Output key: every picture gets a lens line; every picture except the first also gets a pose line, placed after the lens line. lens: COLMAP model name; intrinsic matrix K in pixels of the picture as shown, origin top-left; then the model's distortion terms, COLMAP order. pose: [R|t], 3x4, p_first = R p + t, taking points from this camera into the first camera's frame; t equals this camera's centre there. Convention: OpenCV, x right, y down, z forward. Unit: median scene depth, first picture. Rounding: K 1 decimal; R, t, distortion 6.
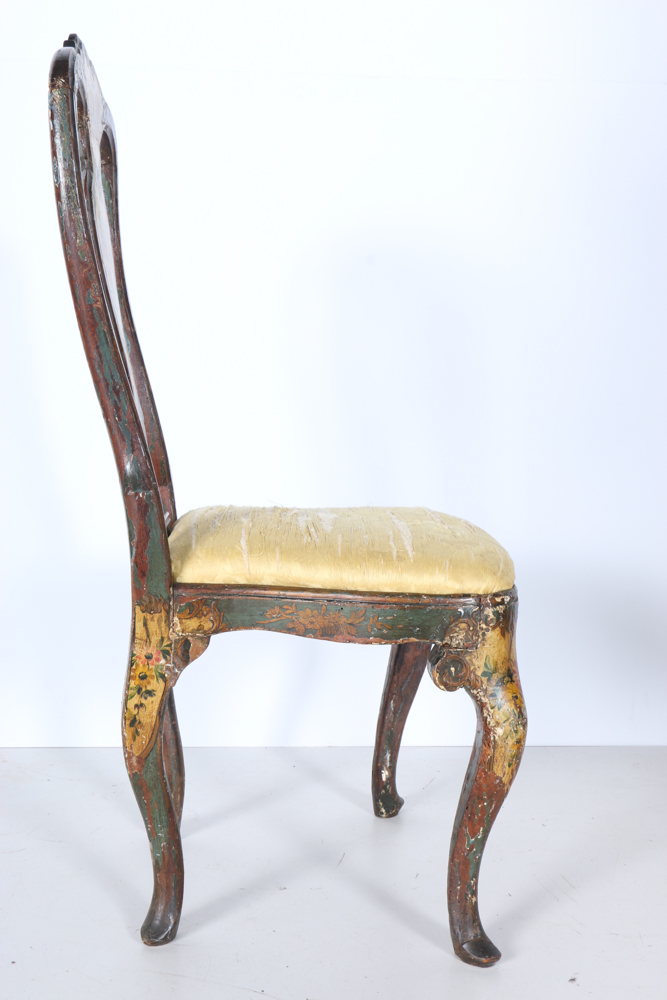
lens RADIAL K [[1133.1, 0, 333.5], [0, 1133.1, 500.0], [0, 0, 1]] dist [-0.122418, 0.368062]
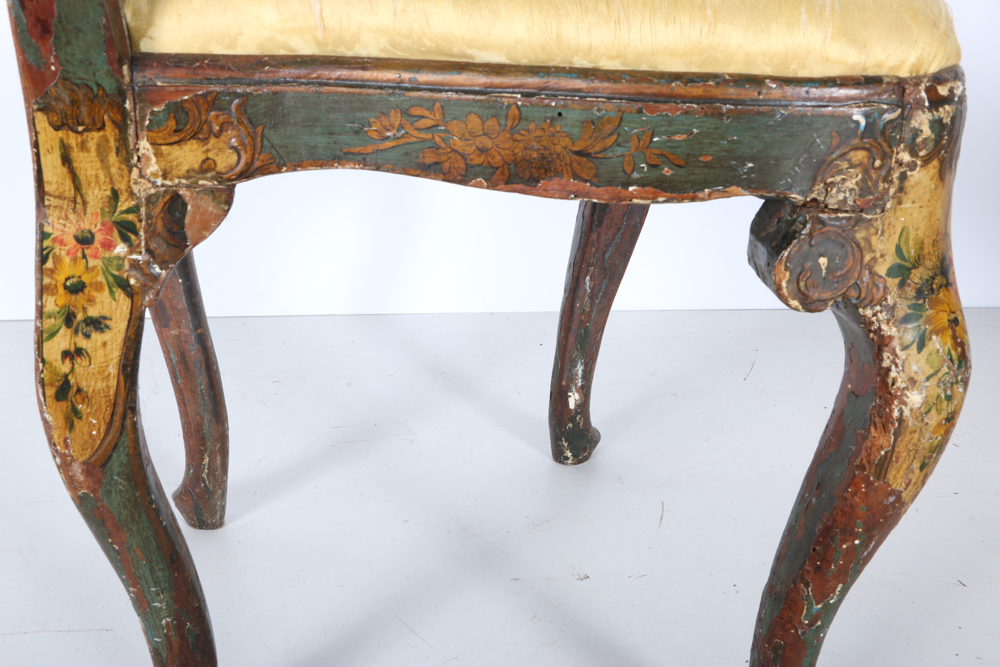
lens RADIAL K [[1133.1, 0, 500.0], [0, 1133.1, 333.5], [0, 0, 1]] dist [-0.122418, 0.368062]
pose [[0.997848, -0.019136, 0.062714, -0.039237], [0.000600, 0.959089, 0.283105, 0.056638], [-0.065566, -0.282459, 0.957036, 0.589992]]
